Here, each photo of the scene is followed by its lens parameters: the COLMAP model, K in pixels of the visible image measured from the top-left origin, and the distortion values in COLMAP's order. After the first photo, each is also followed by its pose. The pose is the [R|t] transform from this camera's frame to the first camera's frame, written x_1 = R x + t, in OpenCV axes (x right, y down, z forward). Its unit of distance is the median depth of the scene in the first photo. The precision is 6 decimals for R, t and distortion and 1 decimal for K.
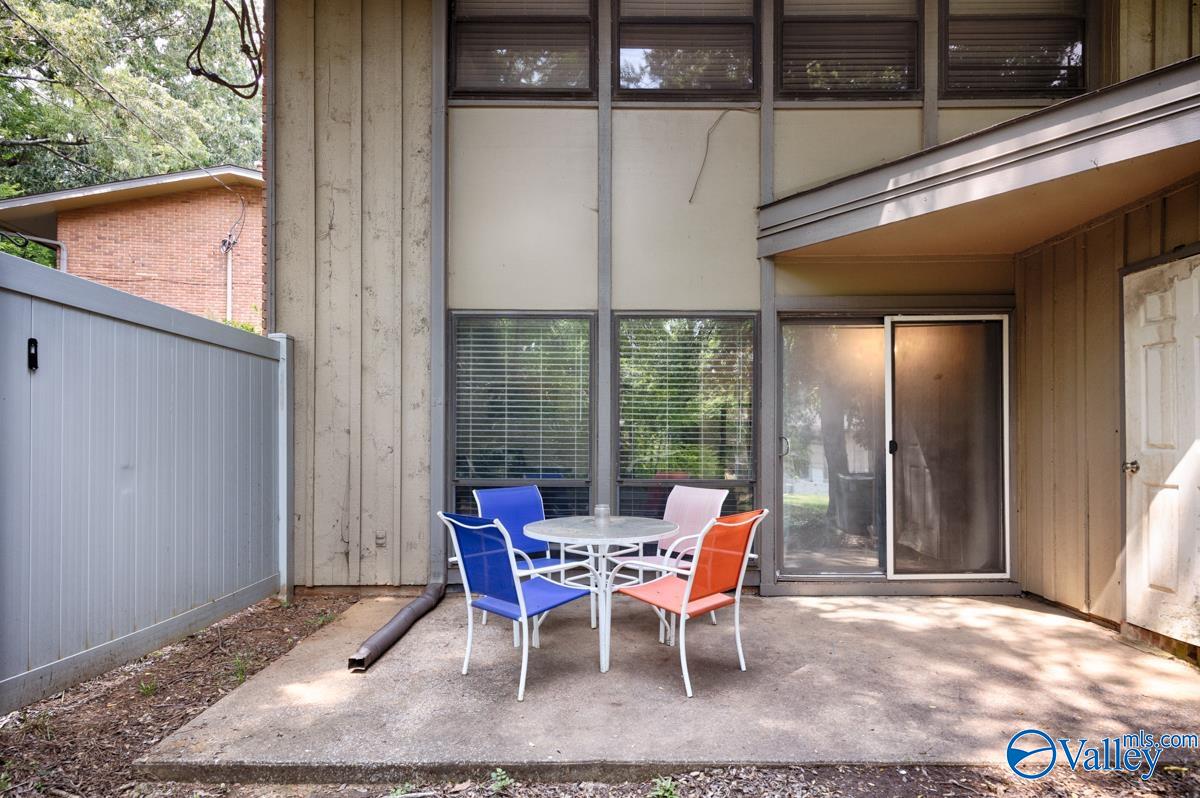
lens RADIAL K [[666.4, 0, 608.5], [0, 666.4, 431.0], [0, 0, 1]] dist [0.000193, 0.000118]
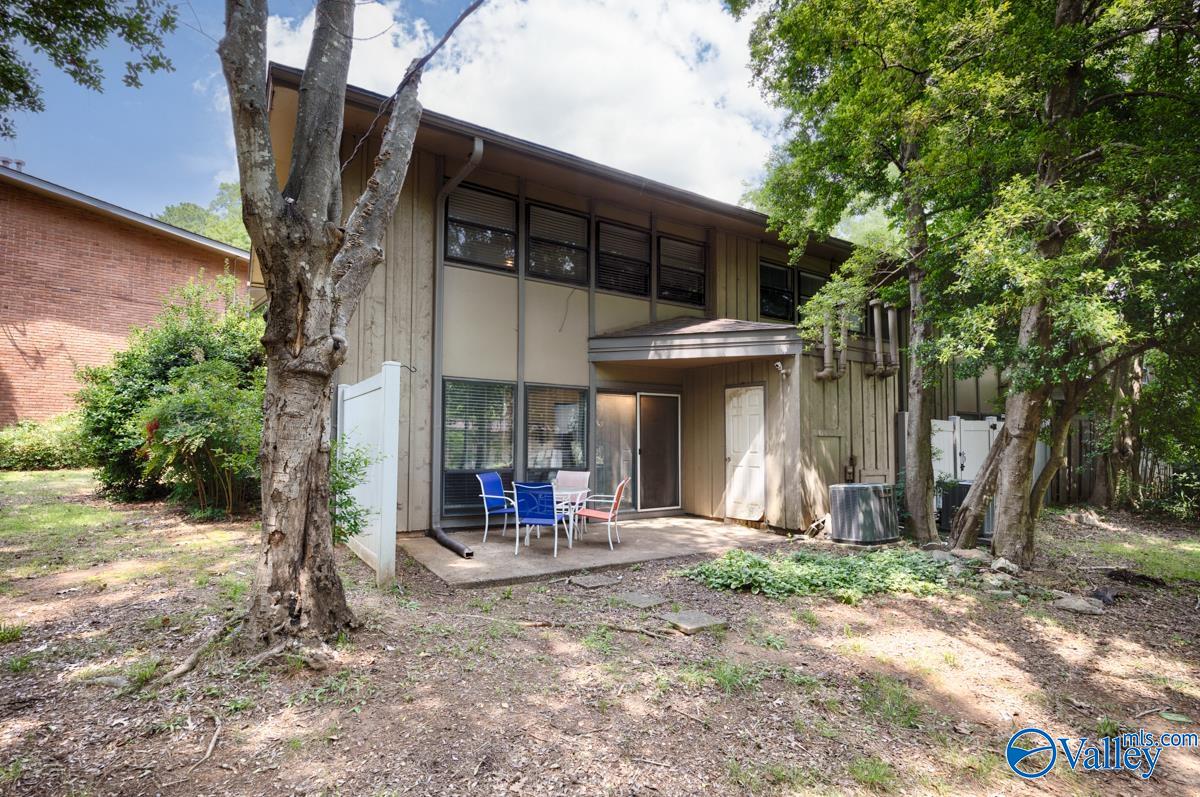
lens RADIAL K [[585.5, 0, 599.8], [0, 585.5, 406.0], [0, 0, 1]] dist [-0.002263, -0.000127]
pose [[0.842995, 0.038273, 0.536558, -0.761414], [-0.014397, 0.998714, -0.048620, -0.032407], [-0.537728, 0.033262, 0.842462, -0.595306]]
